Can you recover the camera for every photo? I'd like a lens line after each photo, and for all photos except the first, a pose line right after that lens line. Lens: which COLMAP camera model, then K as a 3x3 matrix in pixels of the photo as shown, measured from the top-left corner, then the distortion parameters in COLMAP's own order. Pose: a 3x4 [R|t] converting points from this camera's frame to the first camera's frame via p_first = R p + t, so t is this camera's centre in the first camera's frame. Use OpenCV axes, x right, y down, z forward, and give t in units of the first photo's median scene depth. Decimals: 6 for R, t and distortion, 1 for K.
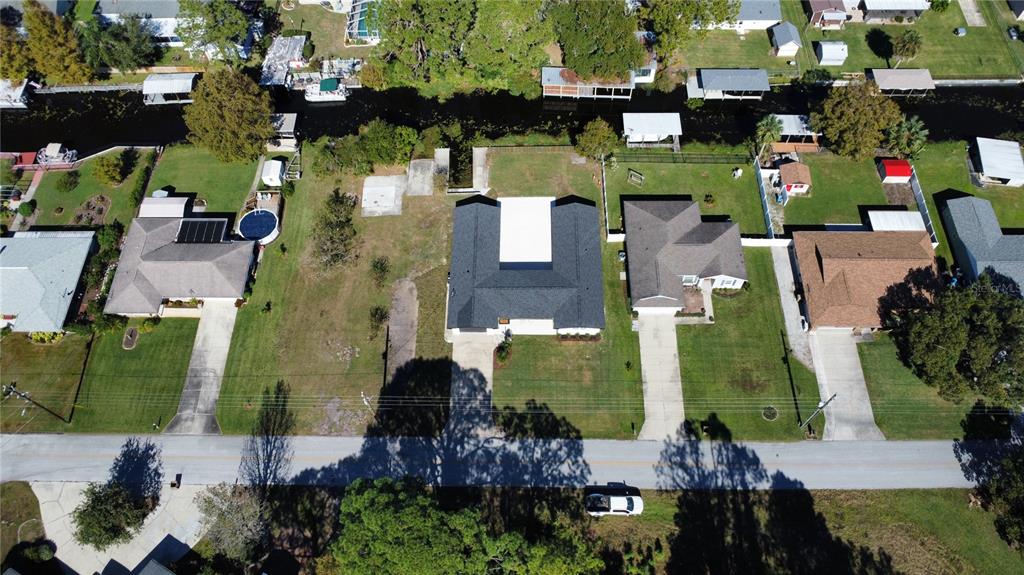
lens RADIAL K [[742.1, 0, 503.6], [0, 742.1, 283.6], [0, 0, 1]] dist [-0.024990, -0.015653]
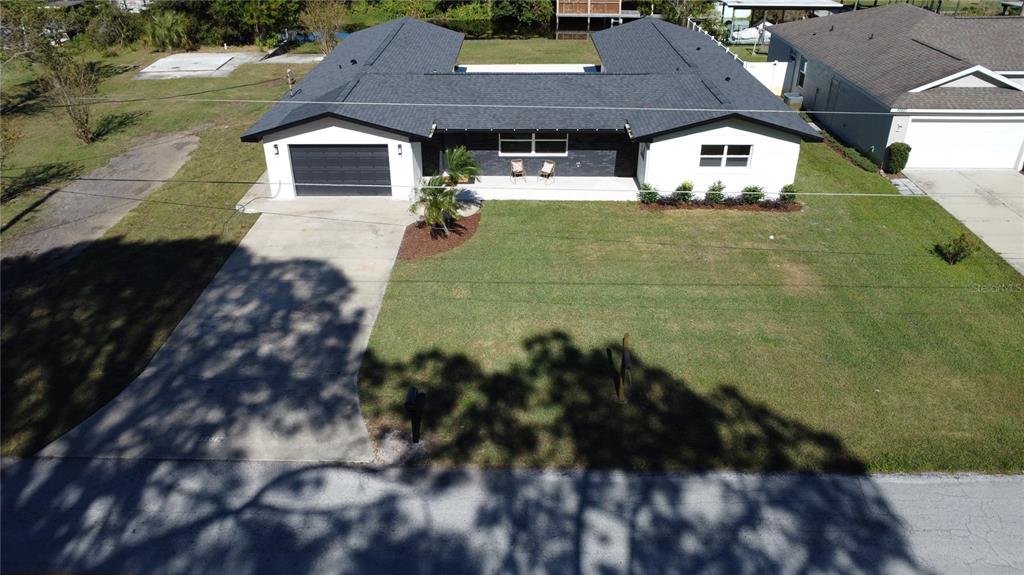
lens RADIAL K [[741.9, 0, 511.4], [0, 741.9, 287.4], [0, 0, 1]] dist [-0.023188, -0.019243]
pose [[0.999680, 0.023399, 0.009630, 0.024152], [-0.015091, 0.856840, -0.515362, 0.255617], [-0.020310, 0.515051, 0.856919, 0.828387]]
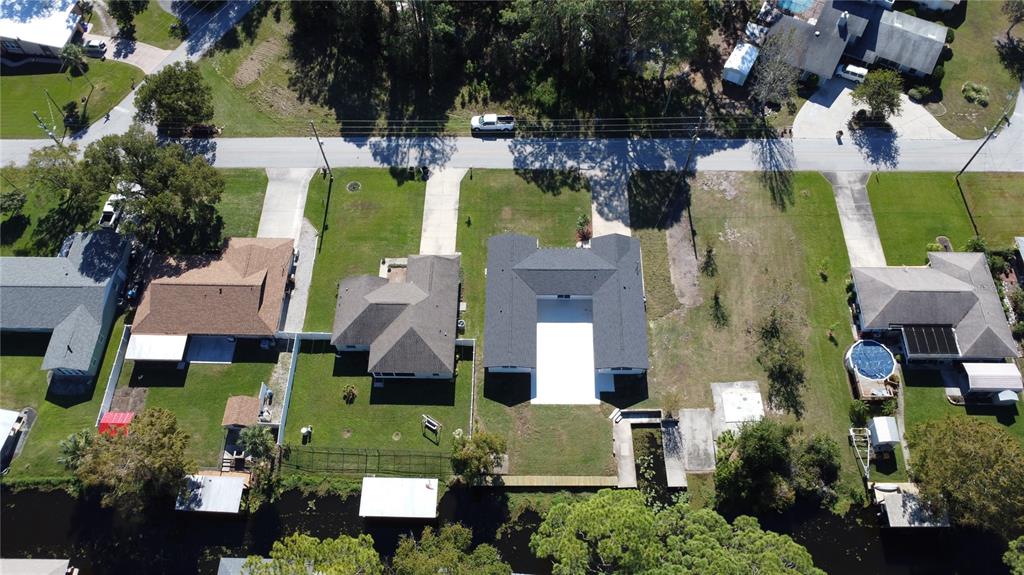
lens RADIAL K [[741.9, 0, 517.5], [0, 741.9, 291.0], [0, 0, 1]] dist [-0.023188, -0.019243]
pose [[-0.999213, 0.022896, 0.032397, 0.064441], [0.016106, -0.512189, 0.858722, -0.914796], [0.036255, 0.858567, 0.511417, 0.545657]]
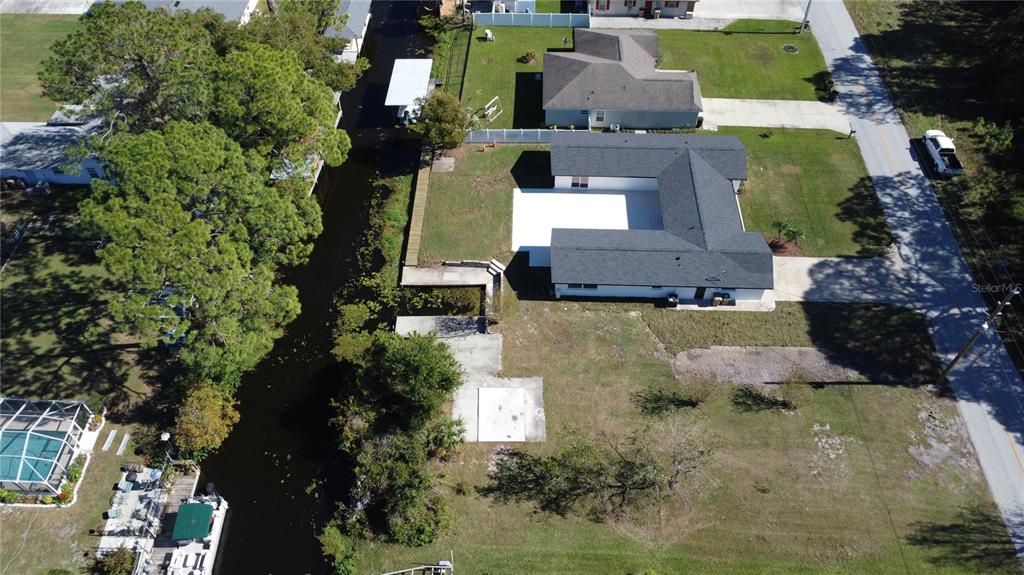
lens RADIAL K [[741.9, 0, 509.9], [0, 741.9, 301.1], [0, 0, 1]] dist [-0.023188, -0.019243]
pose [[0.016340, -0.762040, 0.647324, -0.542012], [0.871515, 0.328191, 0.364353, -0.399299], [-0.490097, 0.558199, 0.669491, 0.708802]]
